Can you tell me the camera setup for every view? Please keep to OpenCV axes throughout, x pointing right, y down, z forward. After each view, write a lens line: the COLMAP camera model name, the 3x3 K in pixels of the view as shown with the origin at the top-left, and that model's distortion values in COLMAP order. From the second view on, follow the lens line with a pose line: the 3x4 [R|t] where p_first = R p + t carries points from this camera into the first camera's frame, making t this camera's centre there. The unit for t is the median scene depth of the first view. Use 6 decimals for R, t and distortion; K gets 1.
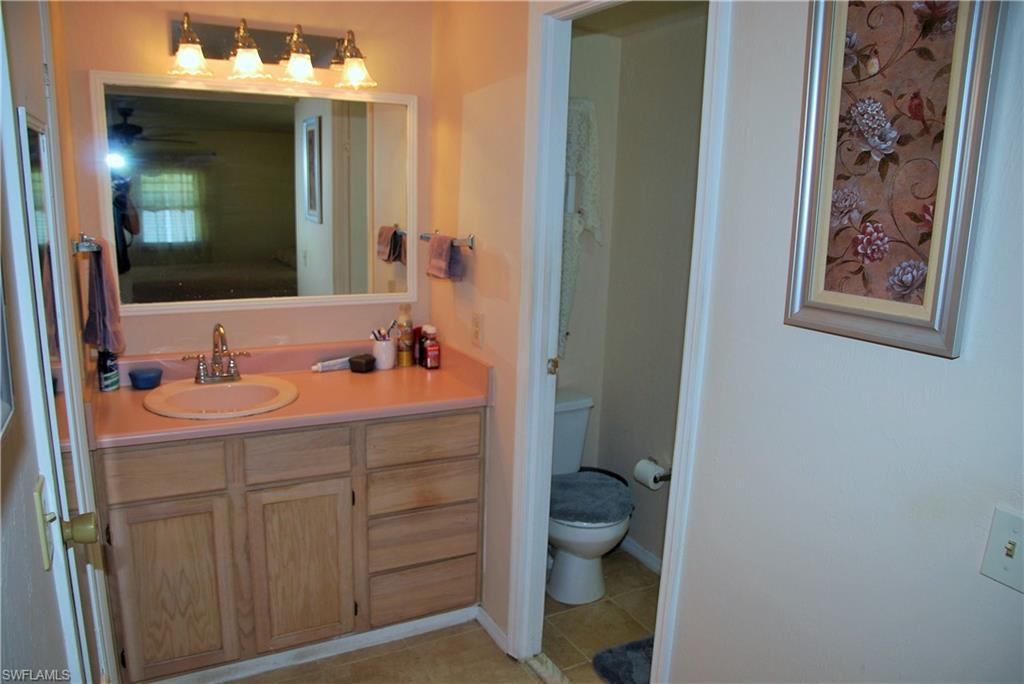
lens RADIAL K [[726.4, 0, 513.9], [0, 726.4, 354.6], [0, 0, 1]] dist [-0.132921, 0.079772]
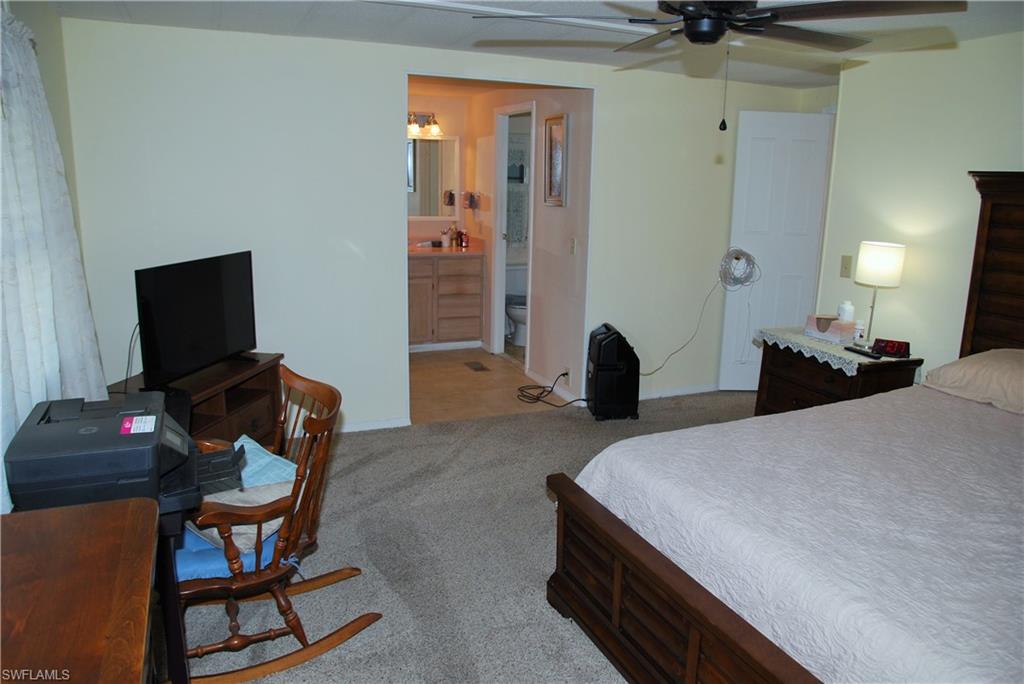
lens RADIAL K [[726.4, 0, 513.9], [0, 726.4, 354.6], [0, 0, 1]] dist [-0.132921, 0.079772]
pose [[0.995959, 0.011768, -0.089032, 0.299598], [-0.009783, 0.999694, 0.022698, 0.355097], [0.089272, -0.021735, 0.995770, -1.561339]]
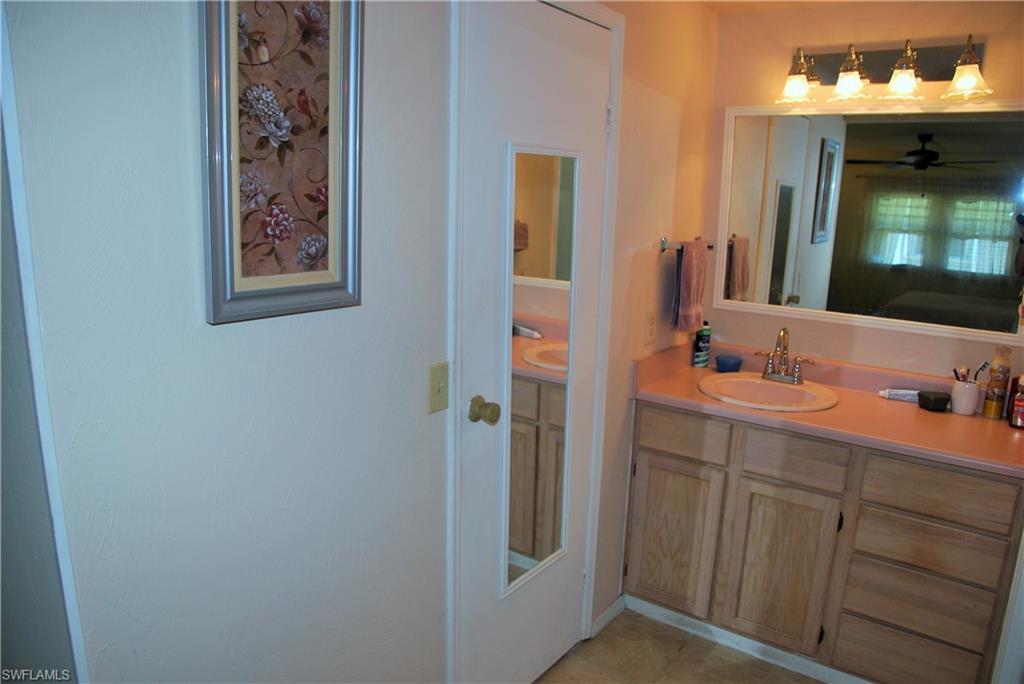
lens RADIAL K [[726.4, 0, 513.9], [0, 726.4, 354.6], [0, 0, 1]] dist [-0.132921, 0.079772]
pose [[0.432058, 0.174351, -0.884832, 0.350419], [-0.210184, 0.973583, 0.089208, -0.012424], [0.877011, 0.147434, 0.457291, 0.131367]]
